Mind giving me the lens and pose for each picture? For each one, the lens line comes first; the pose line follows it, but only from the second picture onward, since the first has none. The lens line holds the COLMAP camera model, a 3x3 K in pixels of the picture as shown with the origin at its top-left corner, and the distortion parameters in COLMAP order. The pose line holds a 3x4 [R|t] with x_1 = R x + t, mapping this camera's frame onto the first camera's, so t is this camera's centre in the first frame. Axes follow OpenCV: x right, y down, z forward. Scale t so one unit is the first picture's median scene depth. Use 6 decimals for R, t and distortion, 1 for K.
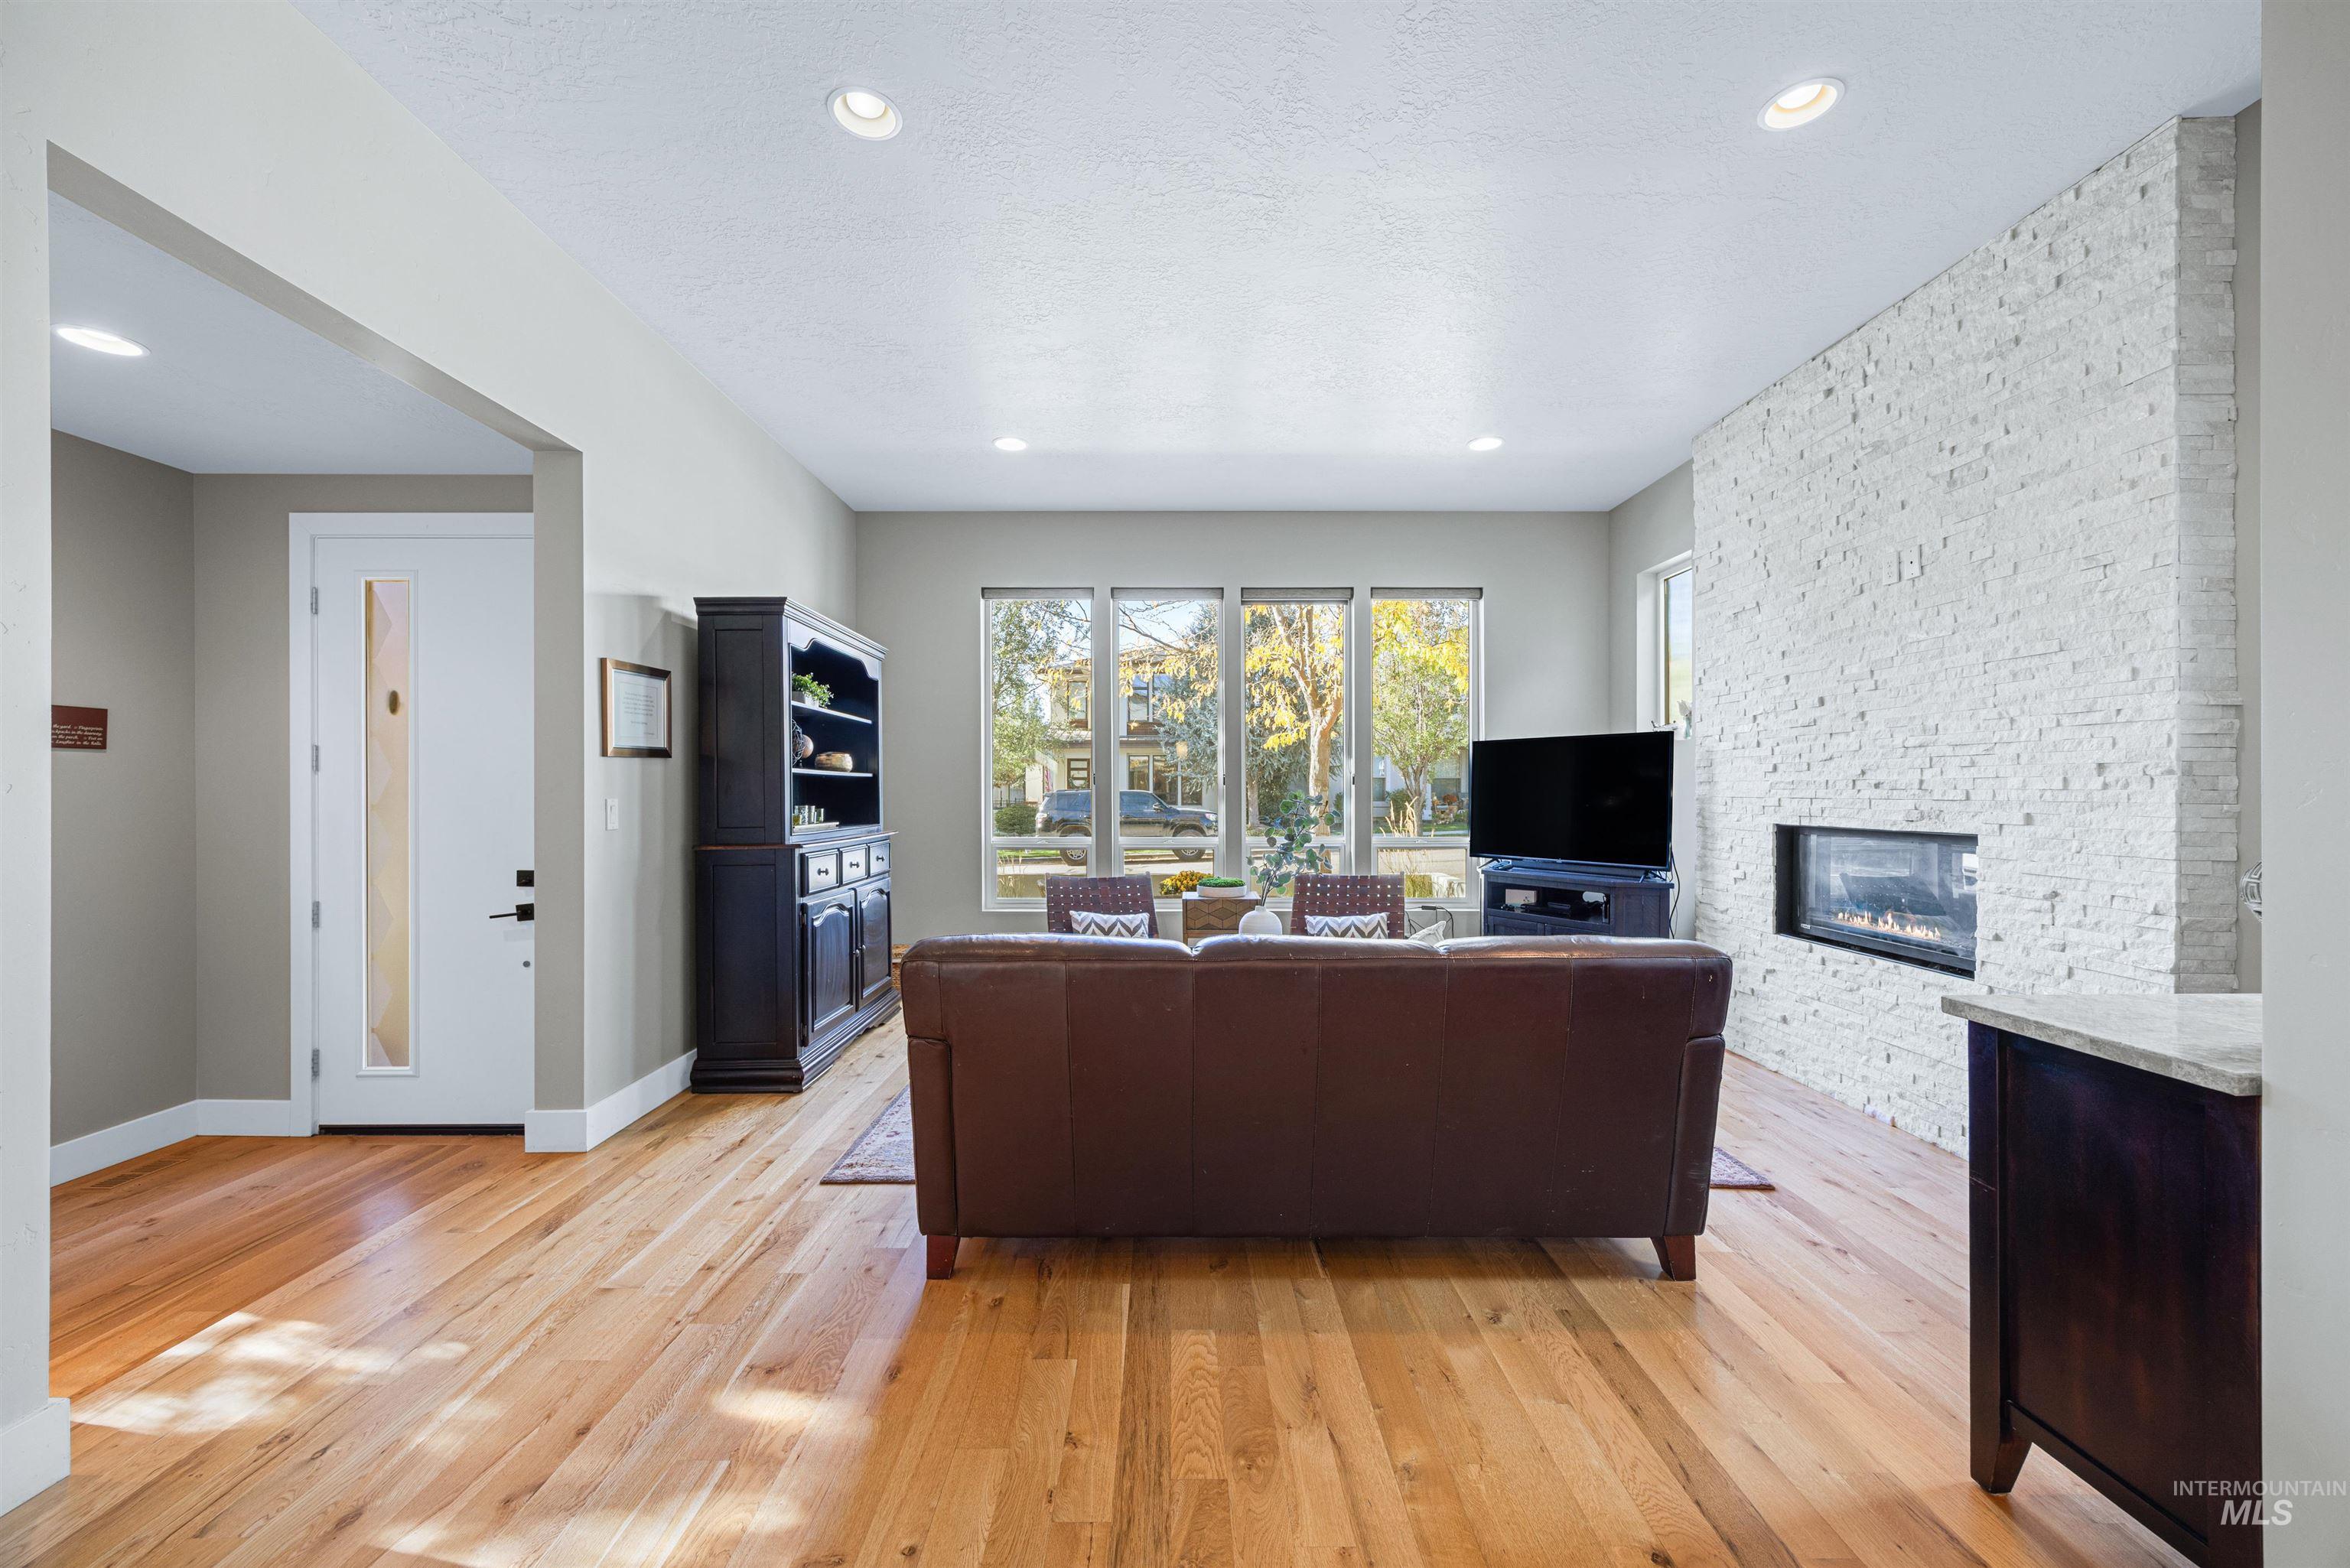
lens RADIAL K [[916.0, 0, 1171.3], [0, 916.0, 791.9], [0, 0, 1]] dist [0.001476, -0.000264]
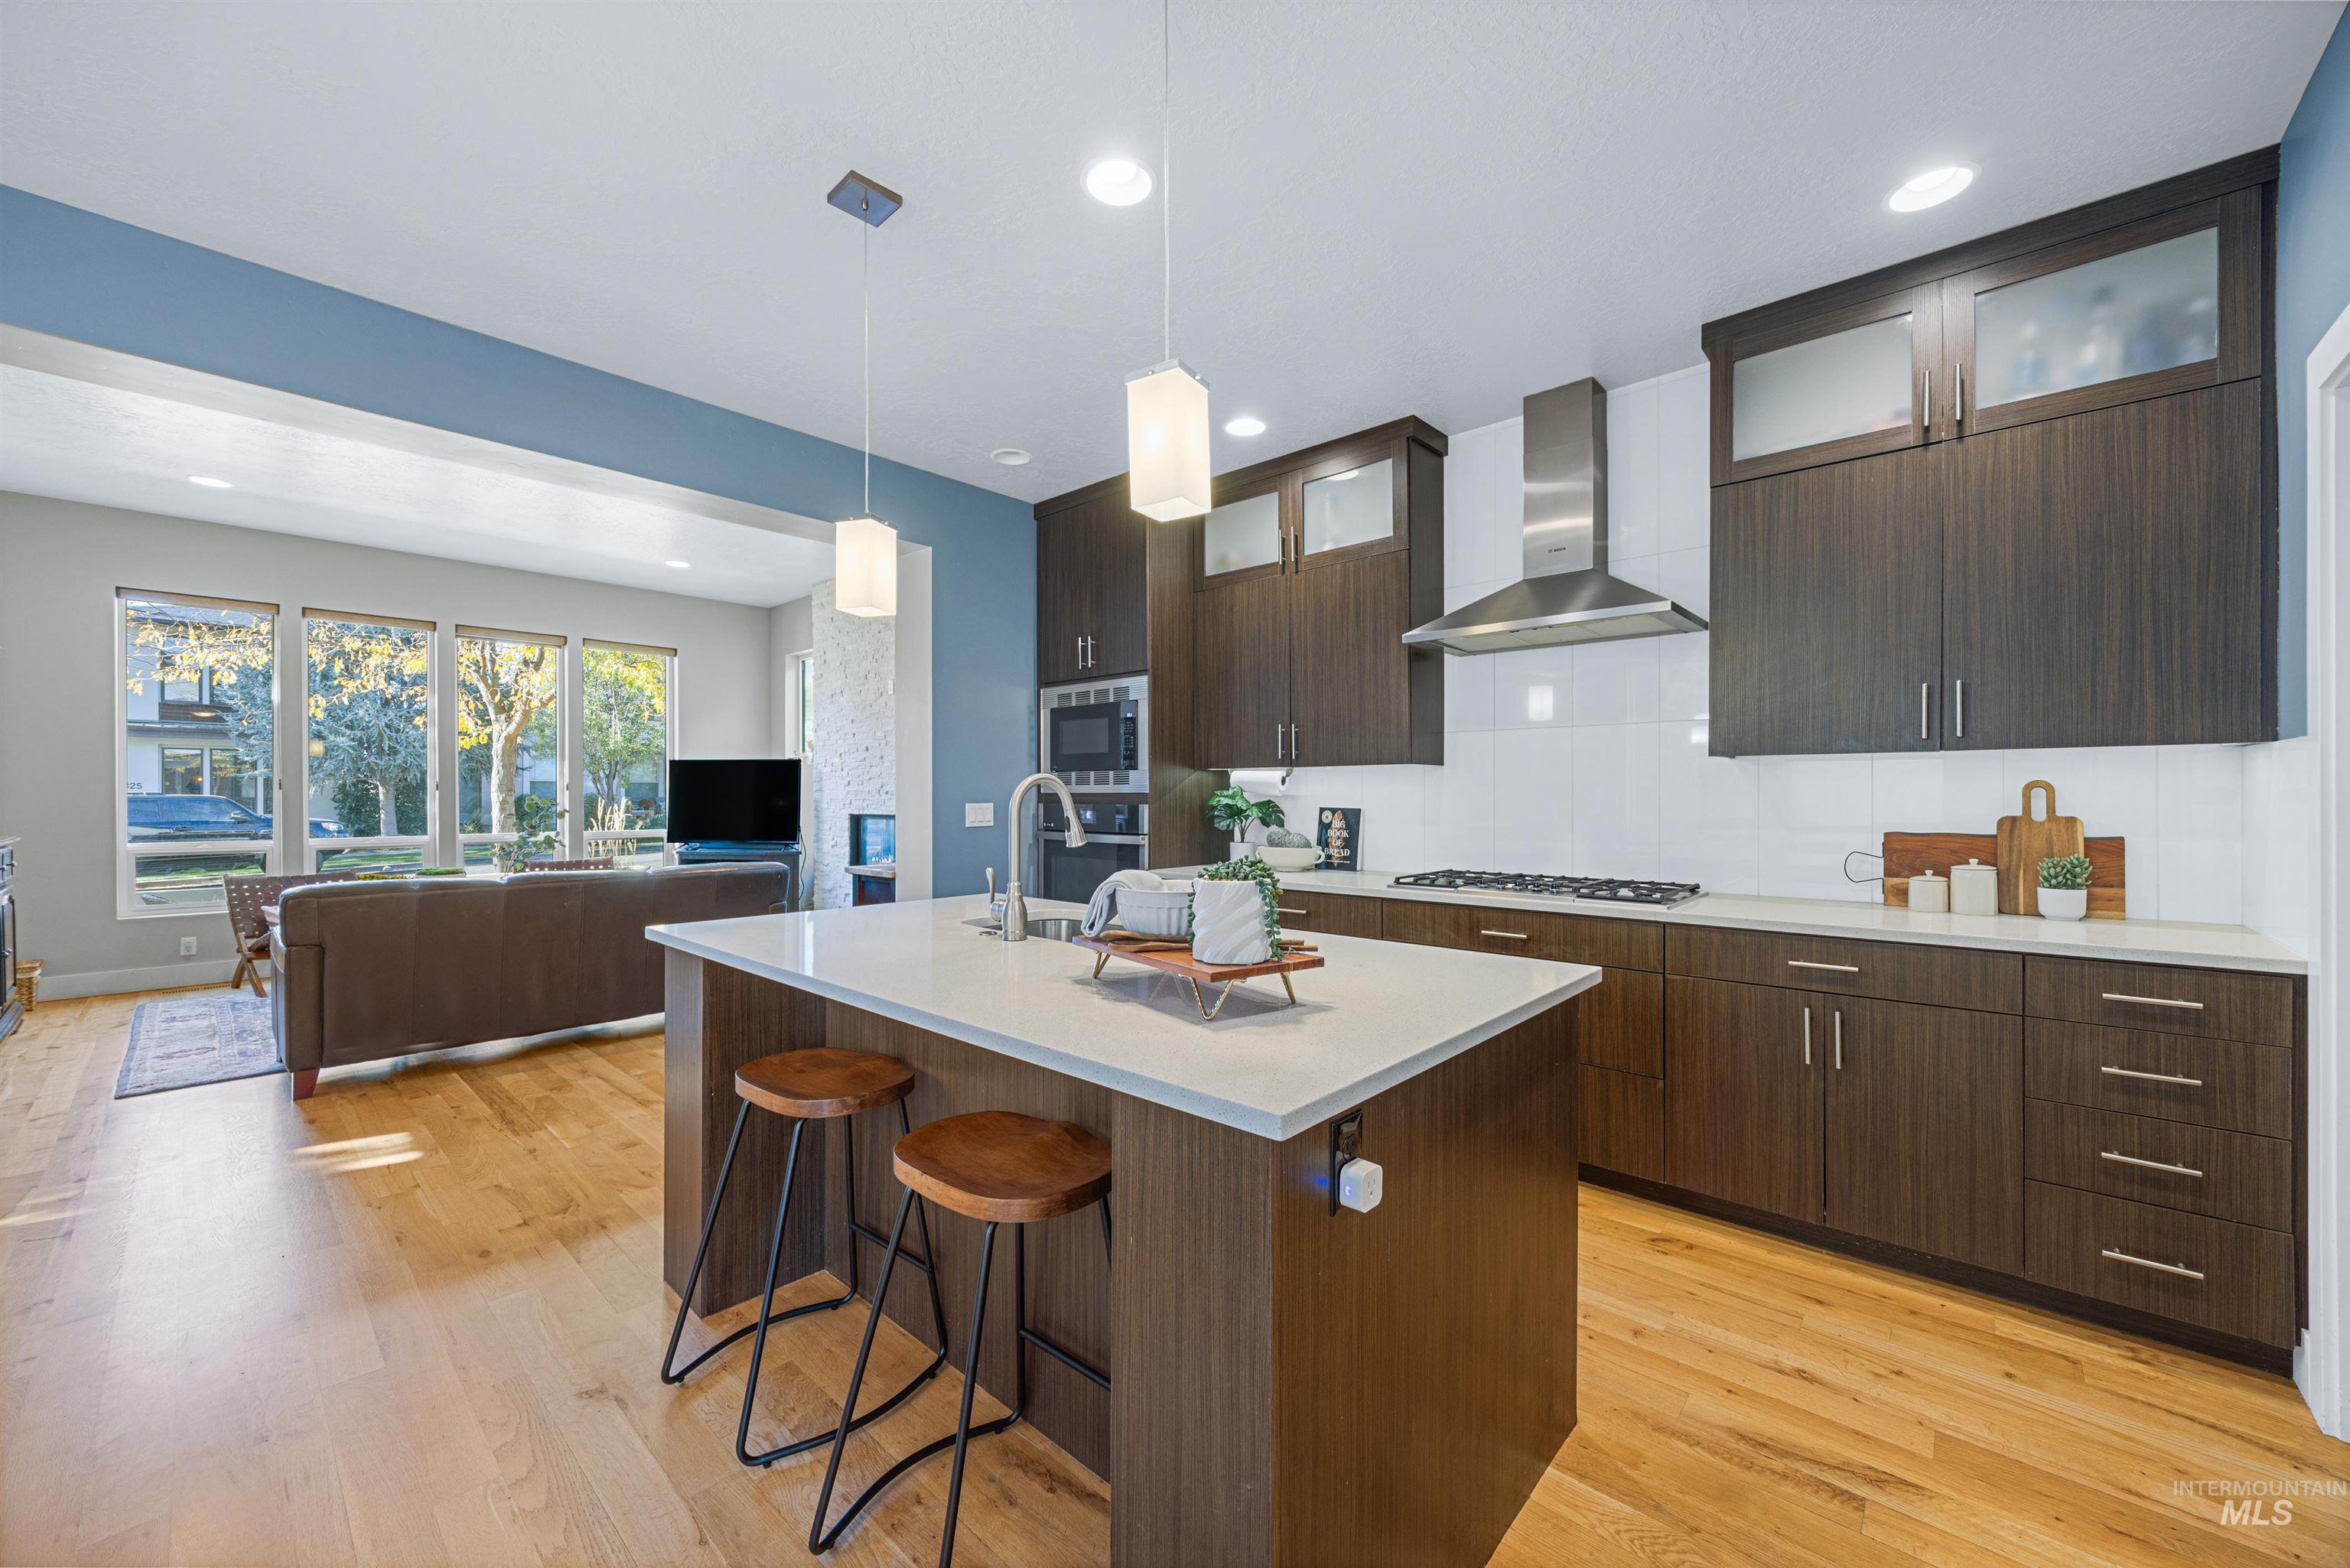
lens RADIAL K [[892.2, 0, 1174.4], [0, 892.2, 797.3], [0, 0, 1]] dist [0.001915, 0.000389]
pose [[0.674672, -0.001745, 0.738116, -0.251656], [0.001273, 0.999998, 0.001201, 0.001160], [-0.738117, 0.000129, 0.674673, -0.787016]]
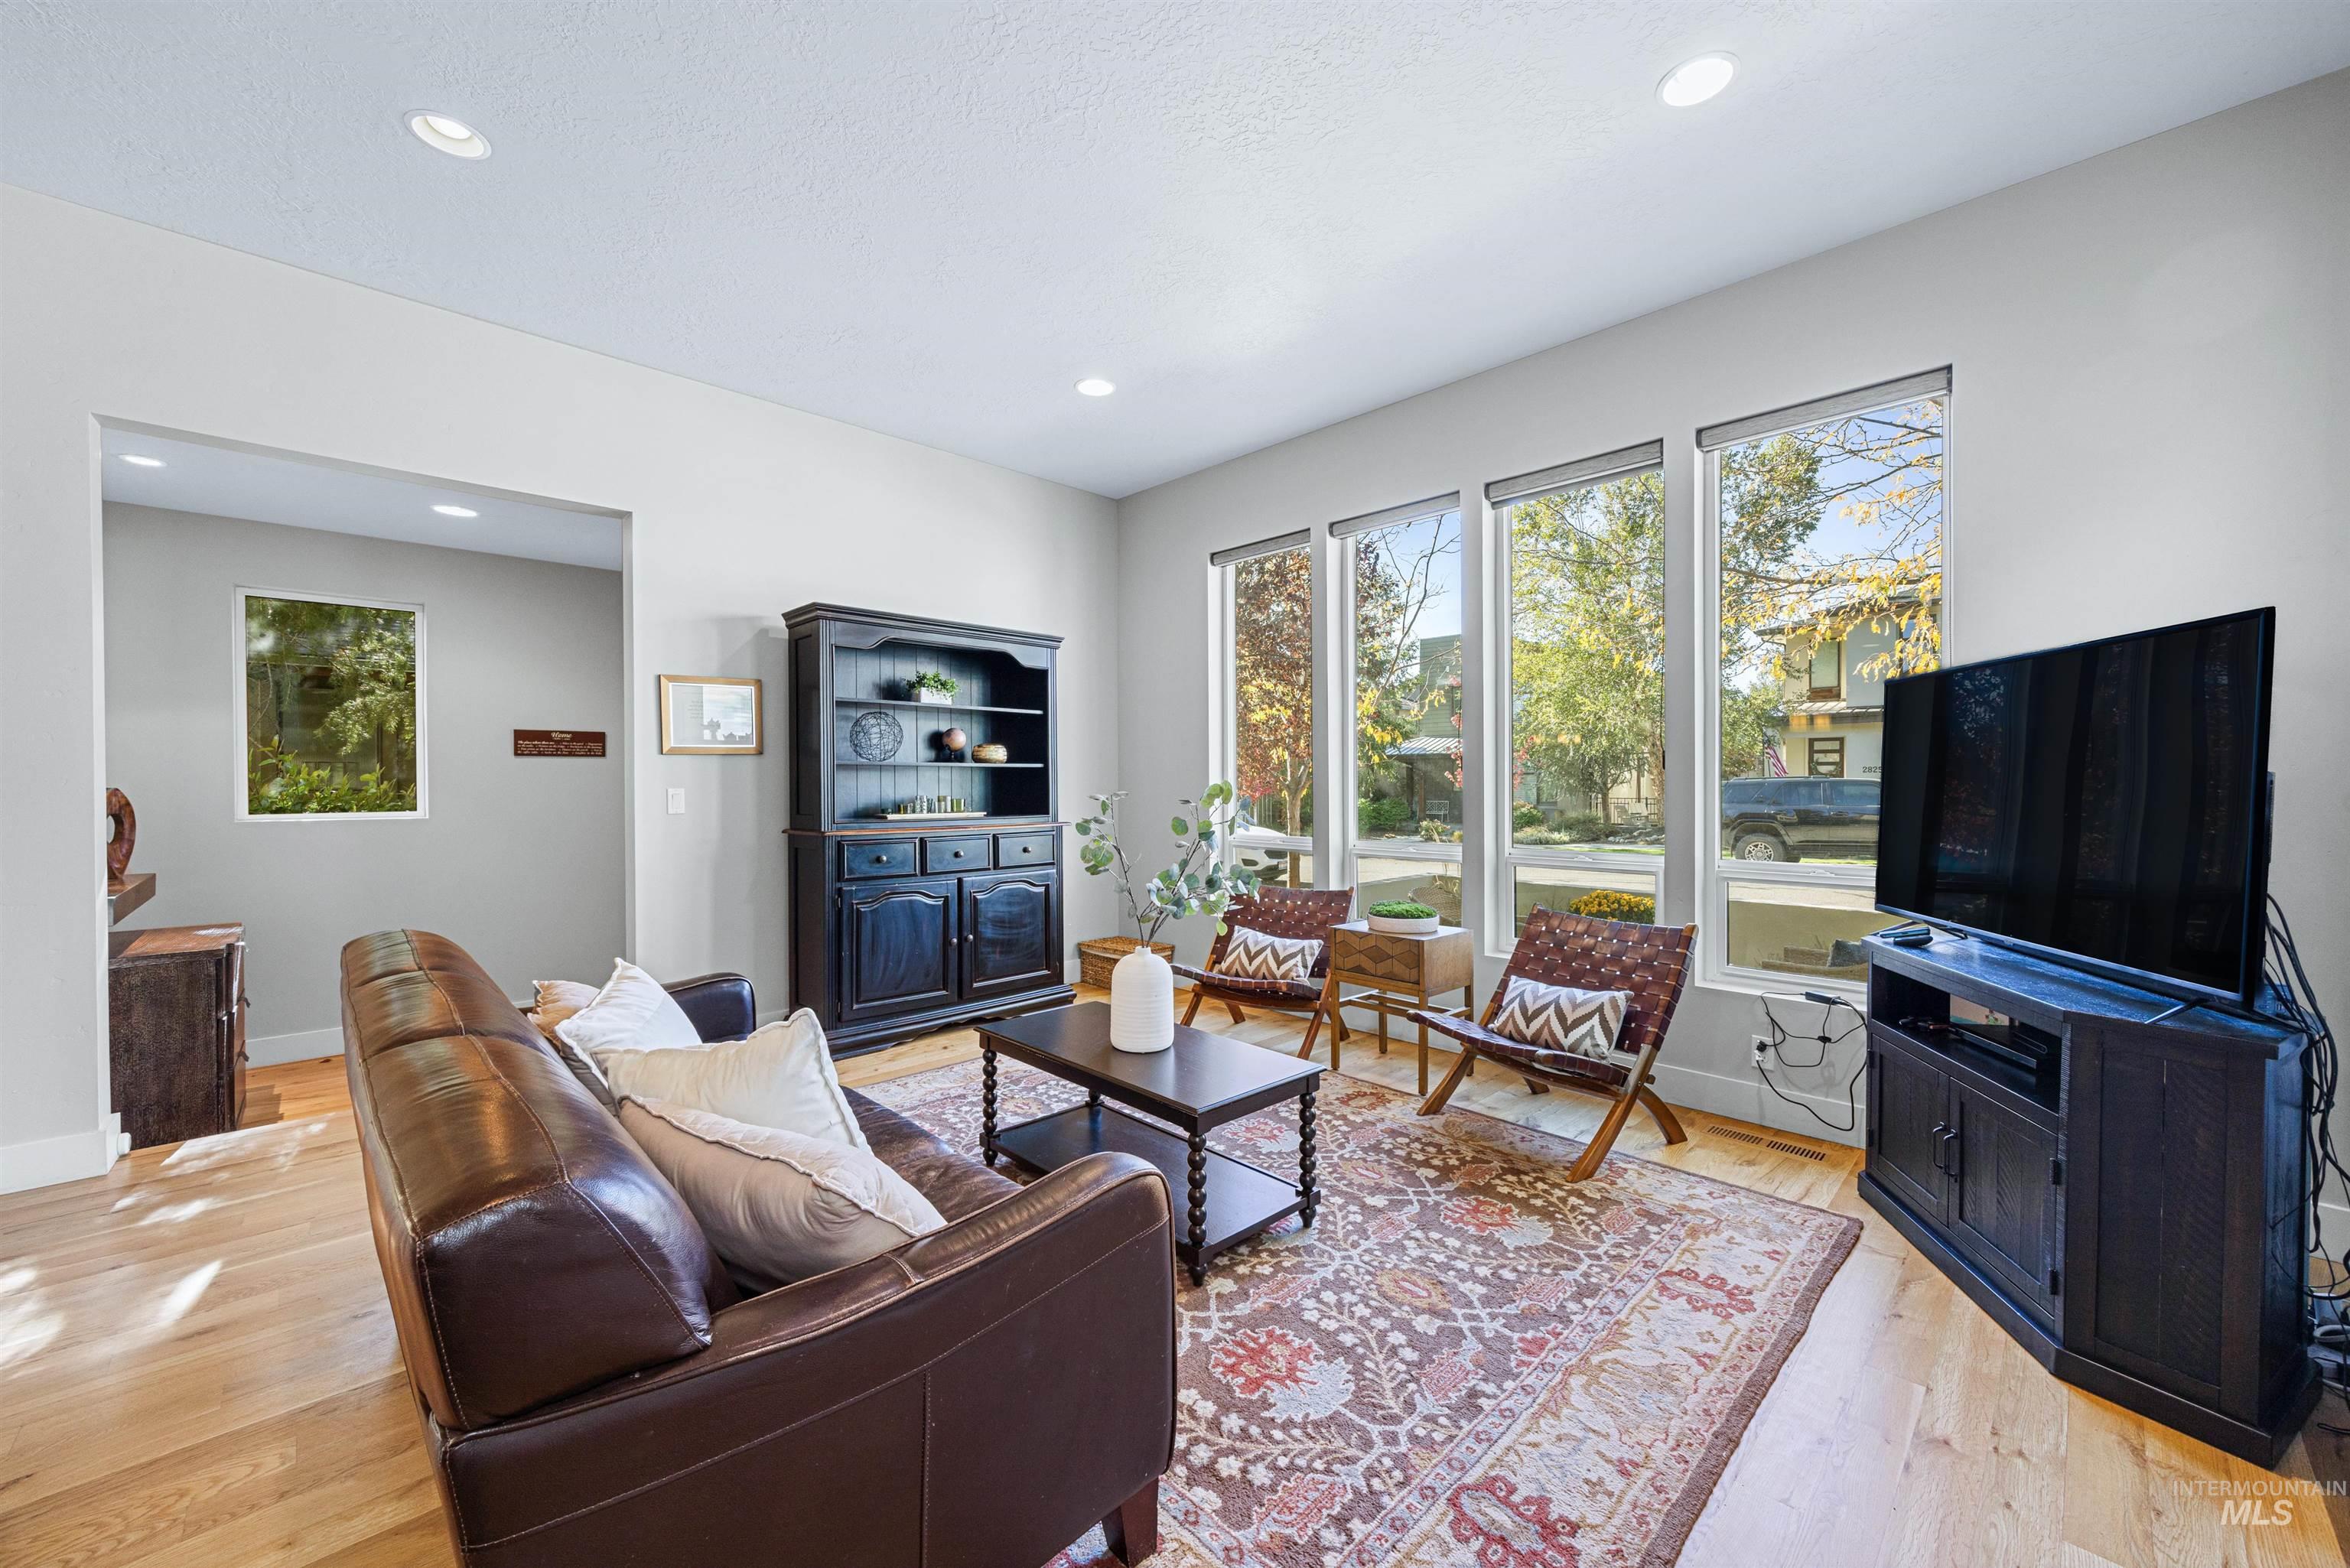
lens RADIAL K [[894.6, 0, 1176.5], [0, 894.6, 785.3], [0, 0, 1]] dist [0.029502, 0.000031]
pose [[0.695938, 0.003163, -0.718095, 0.677124], [0.000604, 0.999987, 0.004990, -0.002623], [0.718102, -0.003907, 0.695927, 0.607474]]
